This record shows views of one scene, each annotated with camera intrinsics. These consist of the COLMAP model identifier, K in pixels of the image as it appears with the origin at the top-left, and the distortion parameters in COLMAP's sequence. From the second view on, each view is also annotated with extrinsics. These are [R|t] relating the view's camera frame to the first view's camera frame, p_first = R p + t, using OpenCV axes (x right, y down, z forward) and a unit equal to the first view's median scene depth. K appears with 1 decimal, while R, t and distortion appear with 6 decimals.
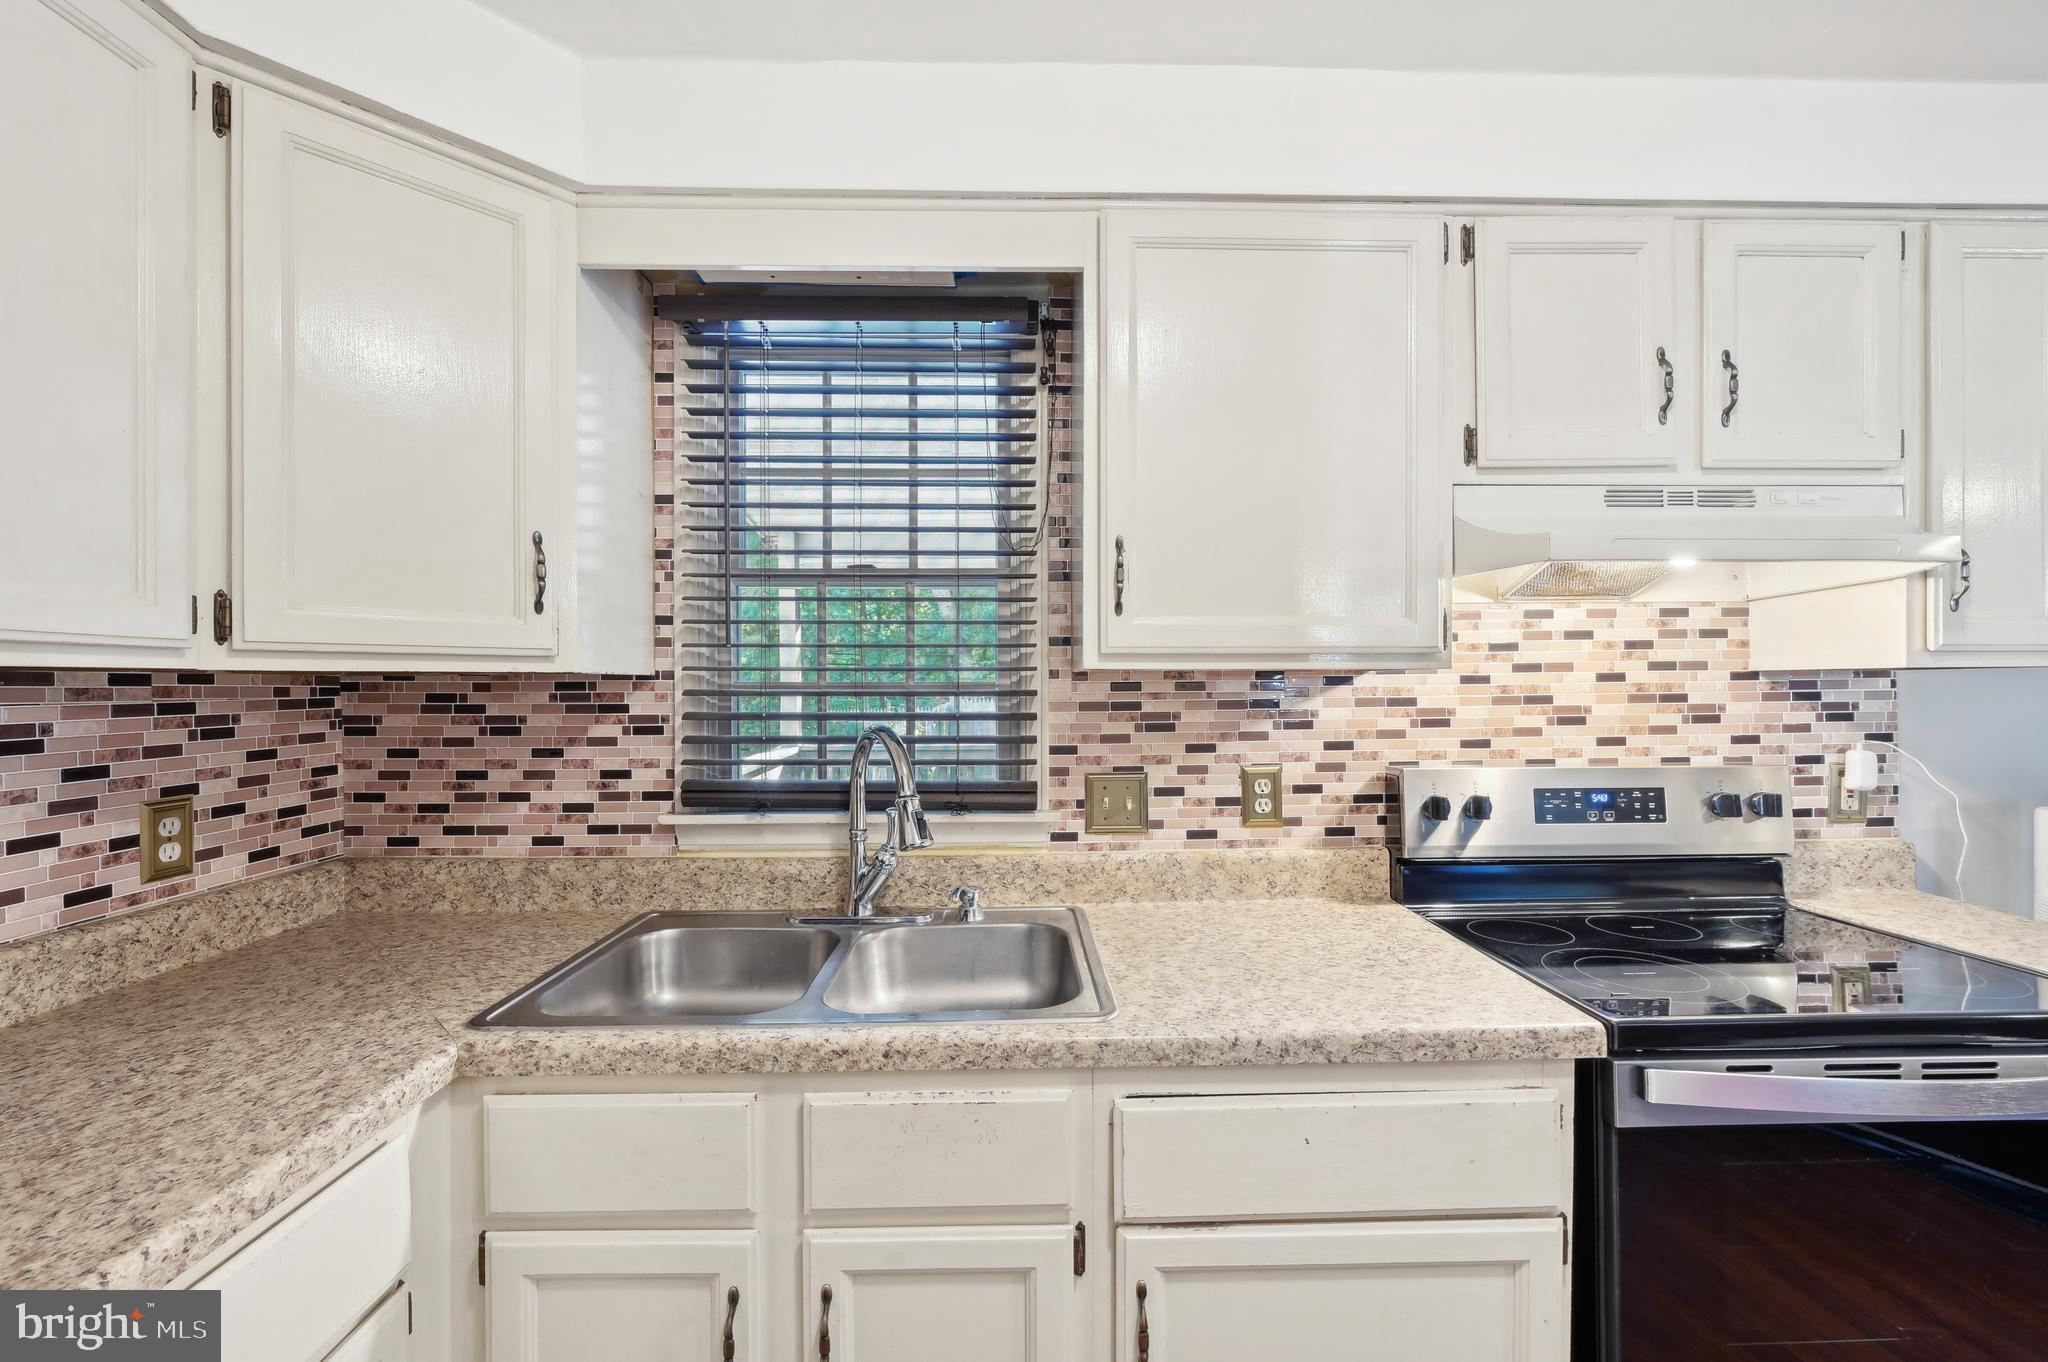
lens RADIAL K [[829.7, 0, 1041.7], [0, 829.7, 695.7], [0, 0, 1]] dist [-0.003567, 0.000334]
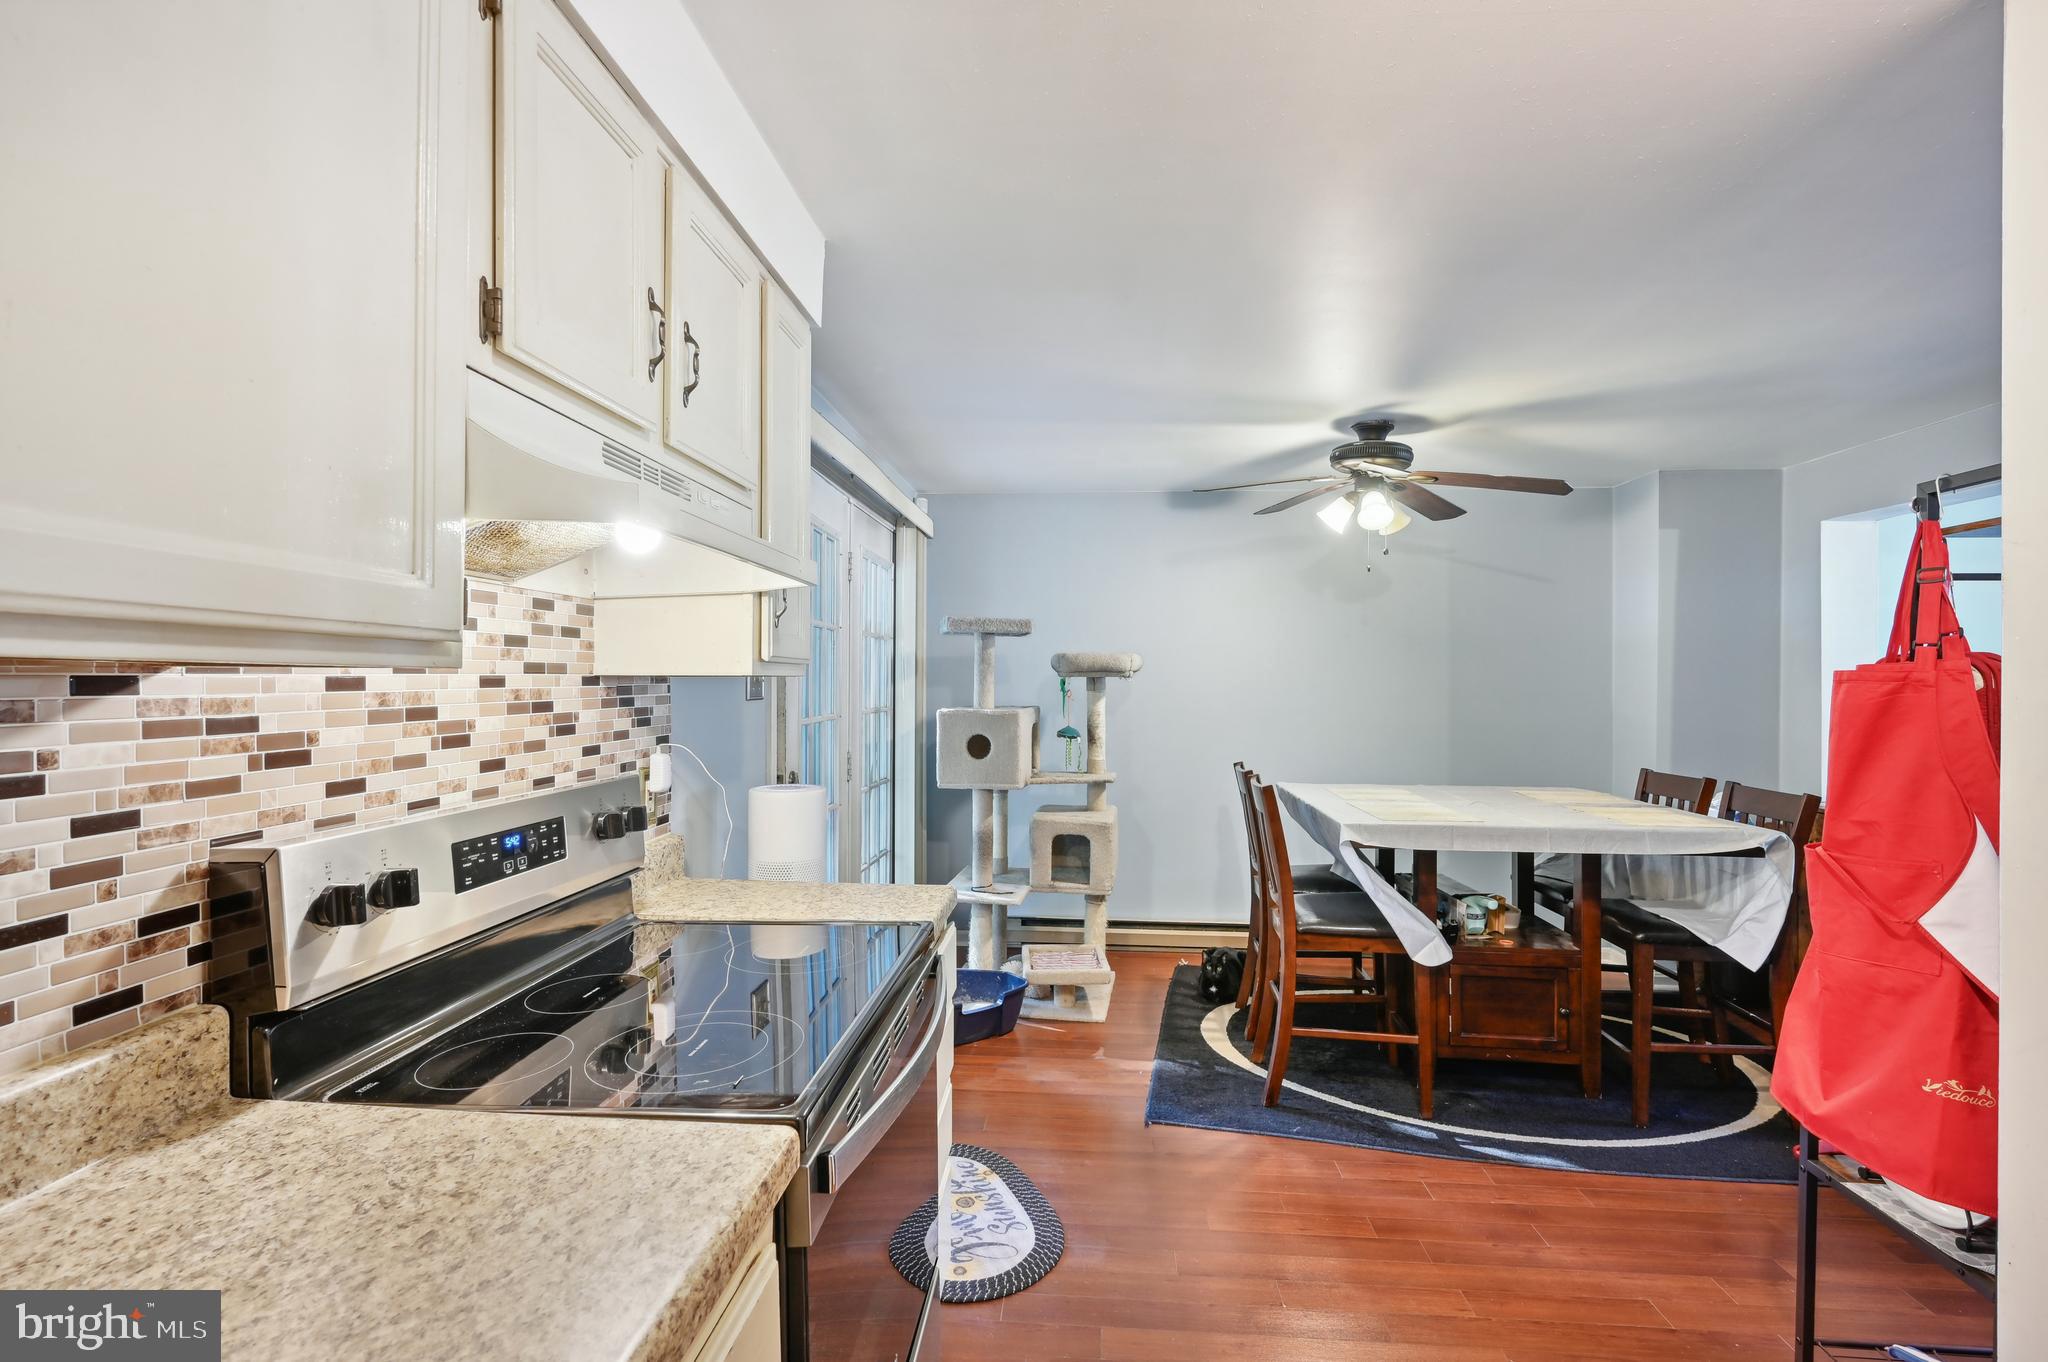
lens RADIAL K [[917.7, 0, 1022.0], [0, 917.7, 689.1], [0, 0, 1]] dist [0.000413, 0.000194]
pose [[0.106079, -0.001760, 0.994356, -0.105344], [0.008972, 0.999959, 0.000813, -0.011642], [-0.994317, 0.008835, 0.106091, 0.425789]]
